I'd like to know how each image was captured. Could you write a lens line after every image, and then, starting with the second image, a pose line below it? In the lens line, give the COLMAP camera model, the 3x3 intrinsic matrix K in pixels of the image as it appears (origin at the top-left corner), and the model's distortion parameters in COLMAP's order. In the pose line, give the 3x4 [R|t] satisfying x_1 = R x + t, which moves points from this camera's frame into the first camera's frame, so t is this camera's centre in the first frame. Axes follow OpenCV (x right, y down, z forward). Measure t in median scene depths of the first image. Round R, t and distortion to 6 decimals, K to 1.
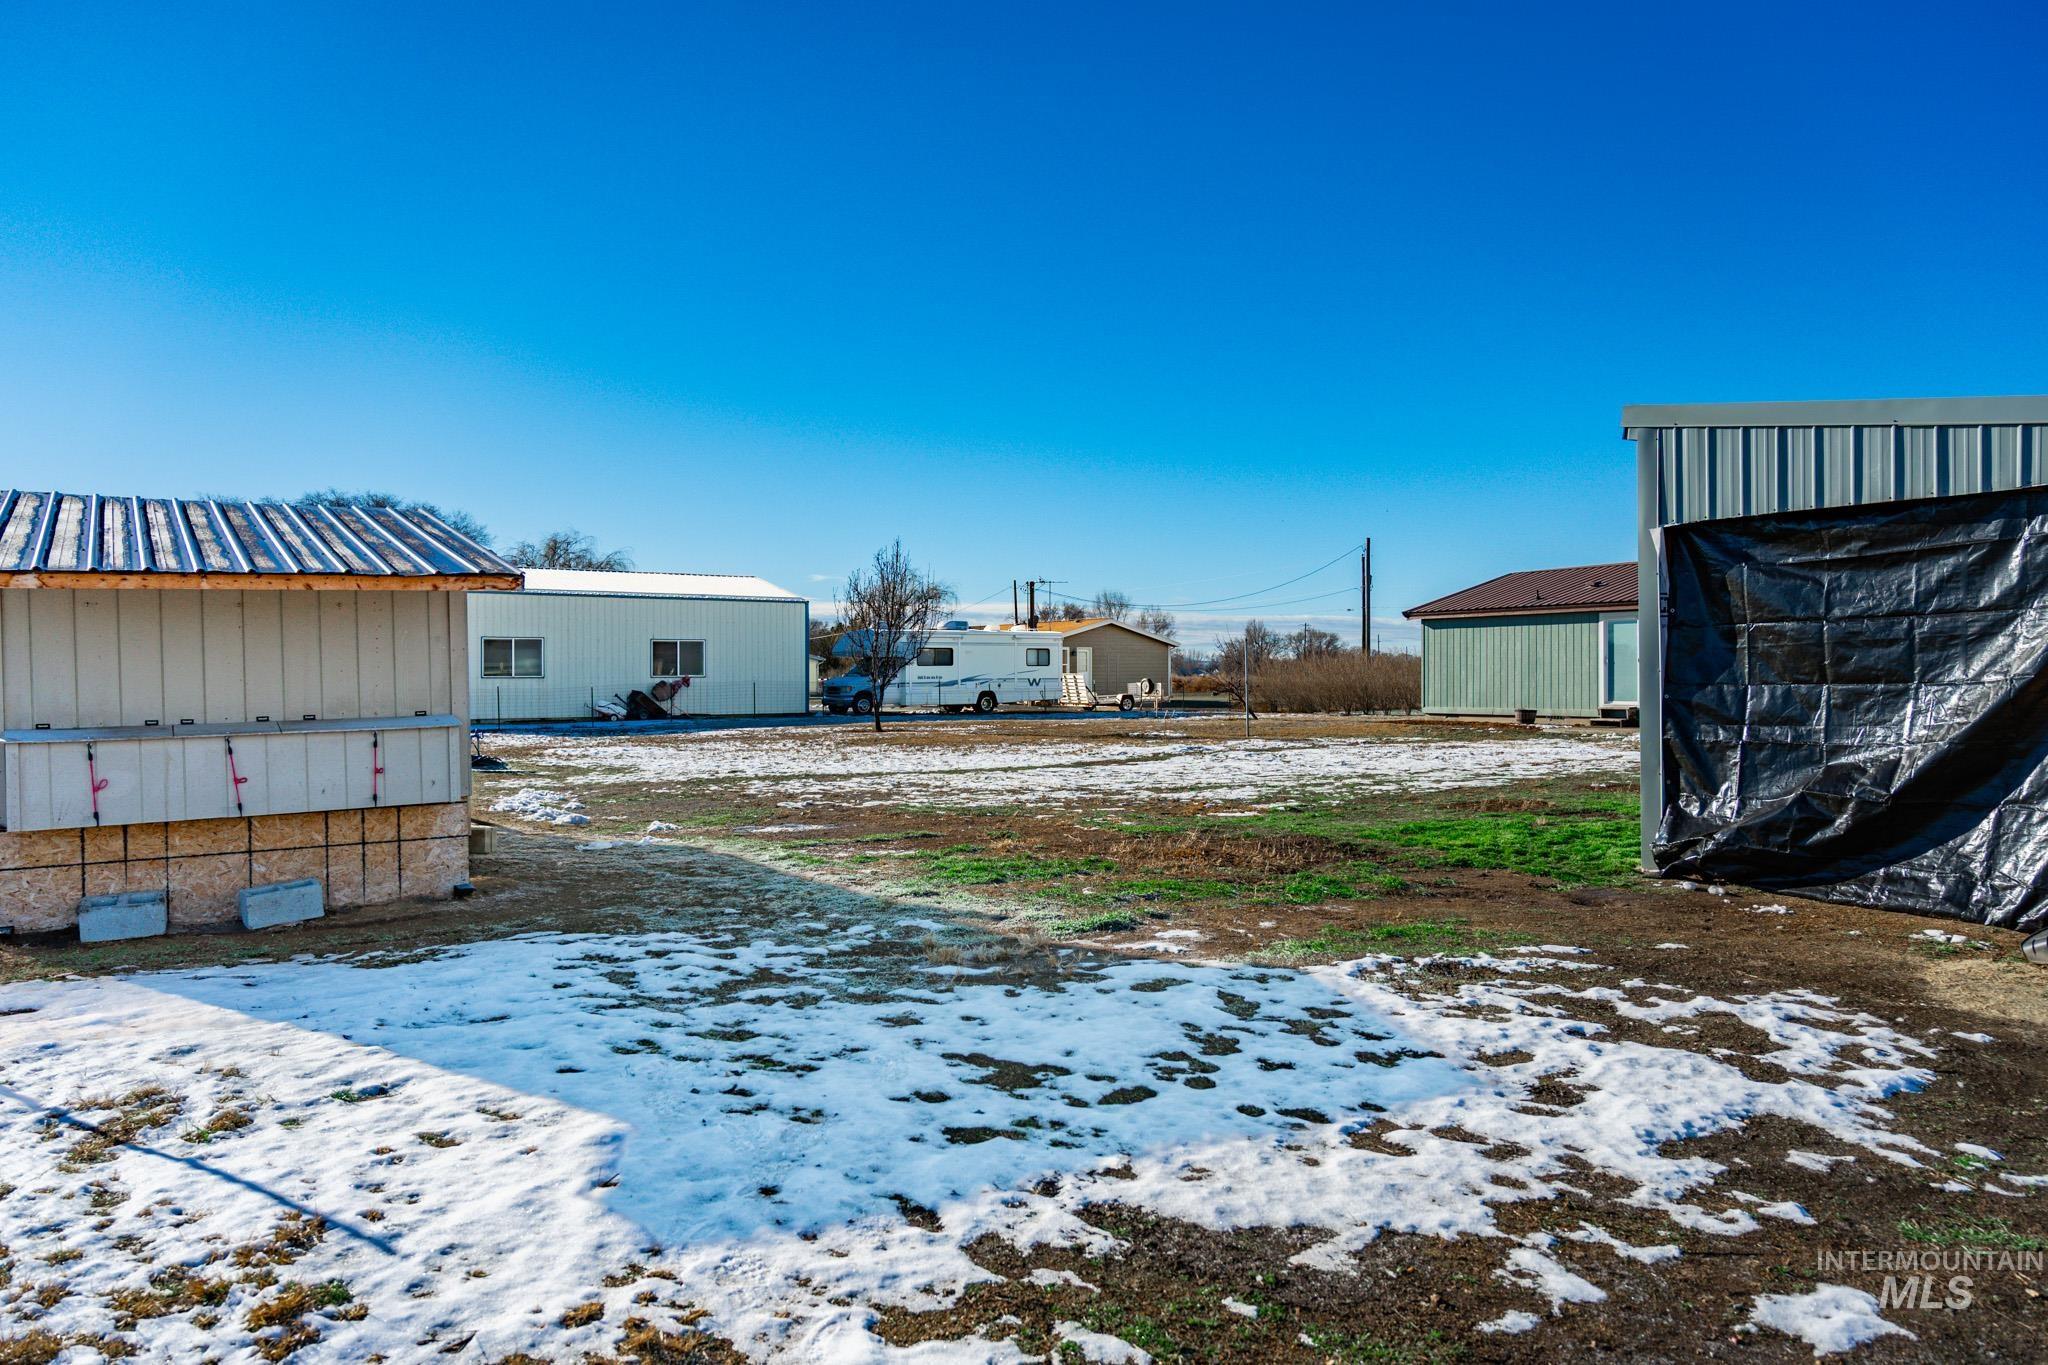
lens RADIAL K [[1361.6, 0, 1025.5], [0, 1361.6, 681.7], [0, 0, 1]] dist [-0.010745, 0.013011]
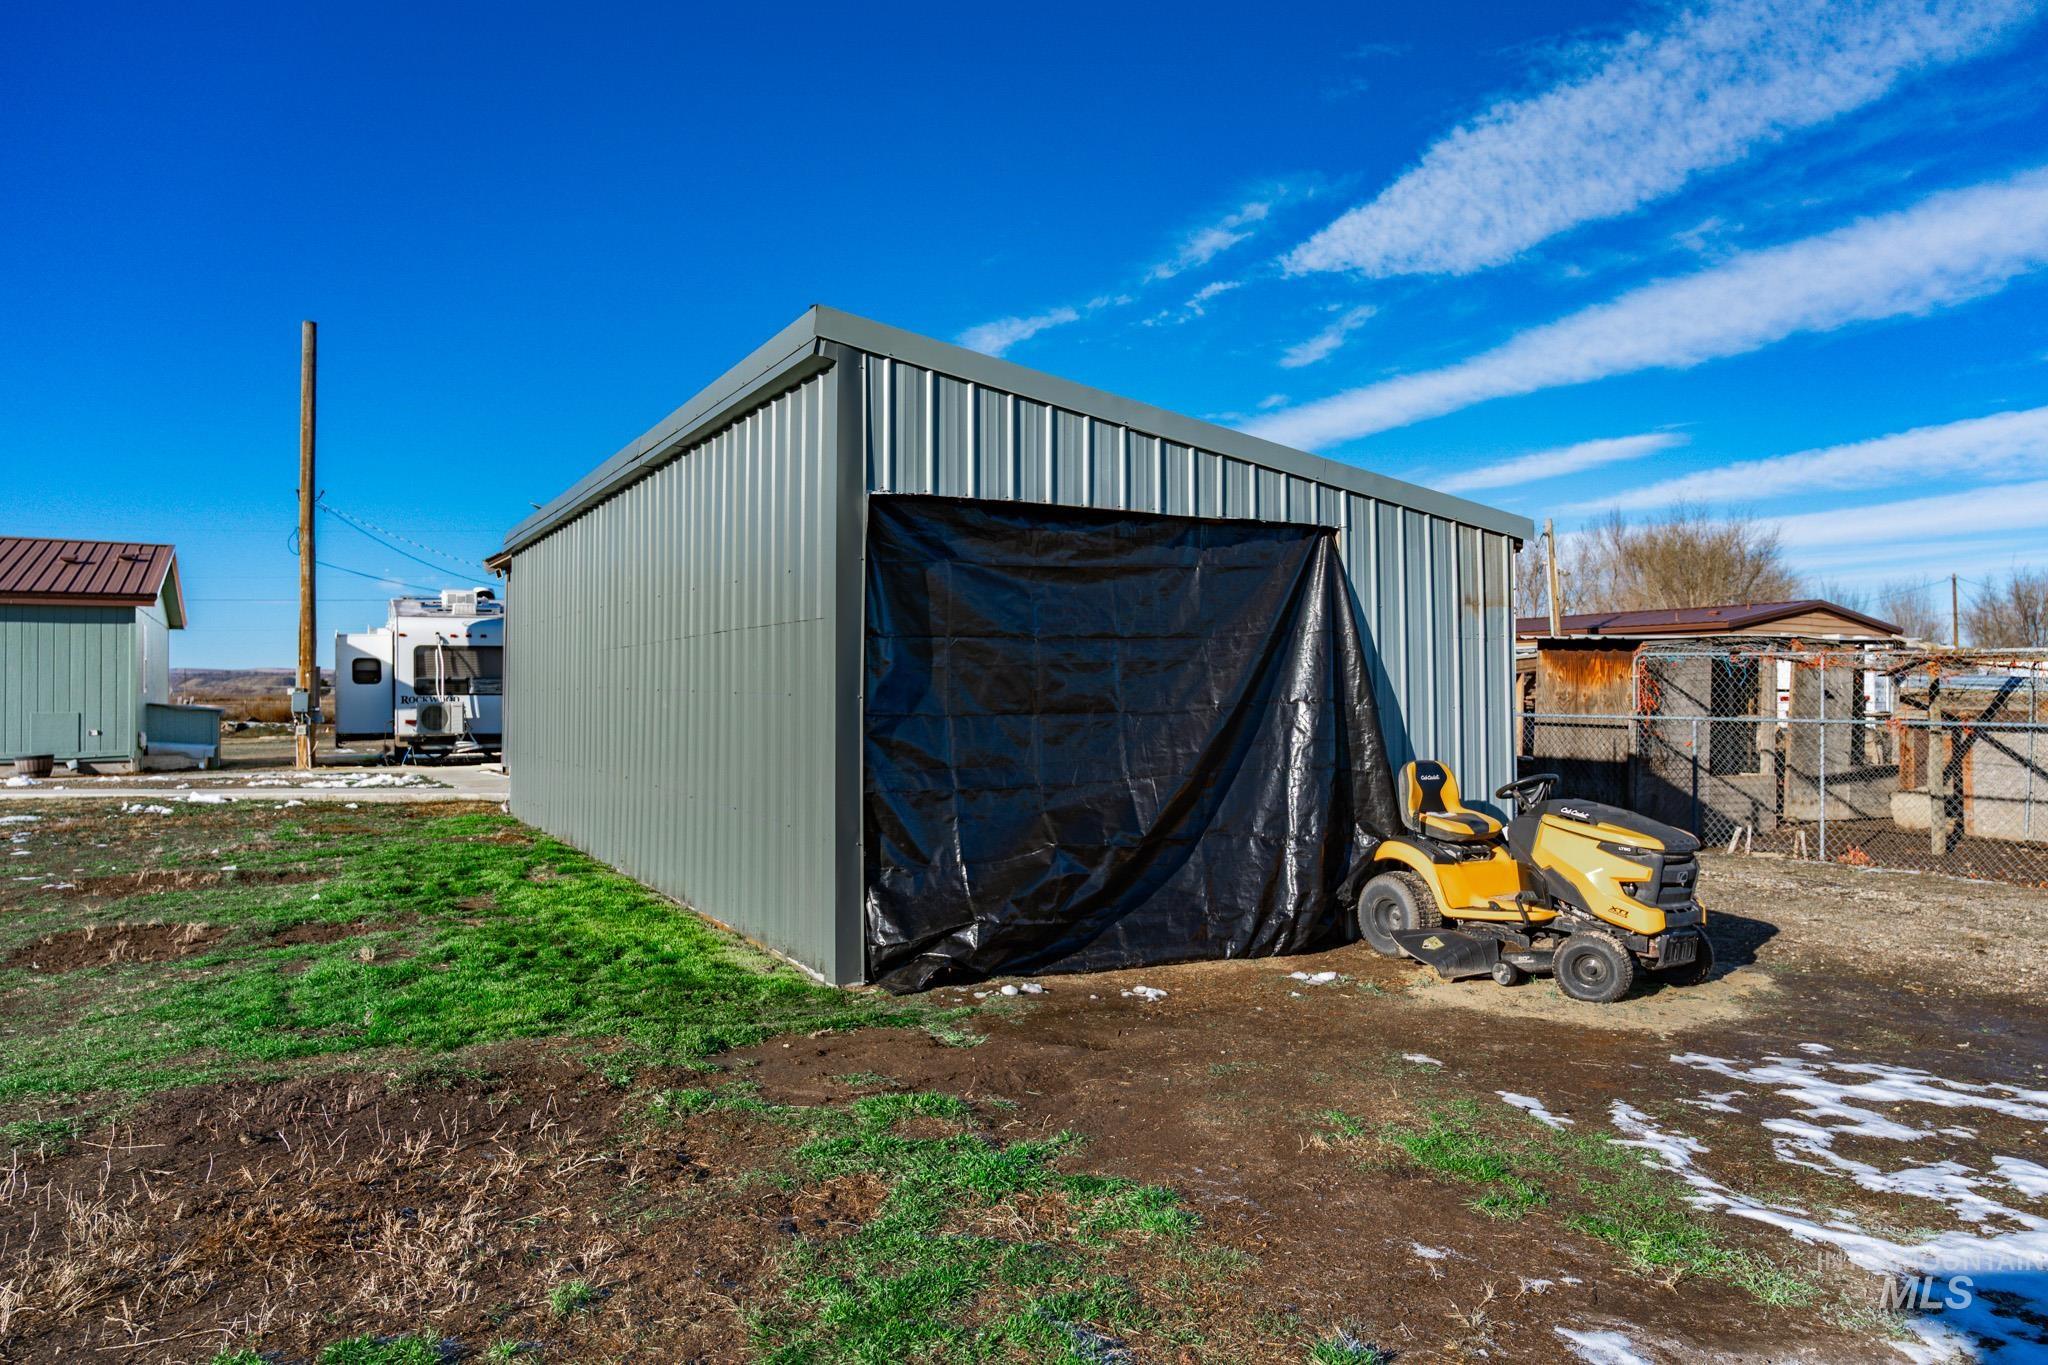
lens RADIAL K [[1361.6, 0, 1011.4], [0, 1361.6, 689.2], [0, 0, 1]] dist [-0.010745, 0.013011]
pose [[0.085850, 0.011557, 0.996241, -0.239326], [0.003967, 0.999921, -0.011942, -0.003436], [-0.996300, 0.004977, 0.085797, 0.908301]]
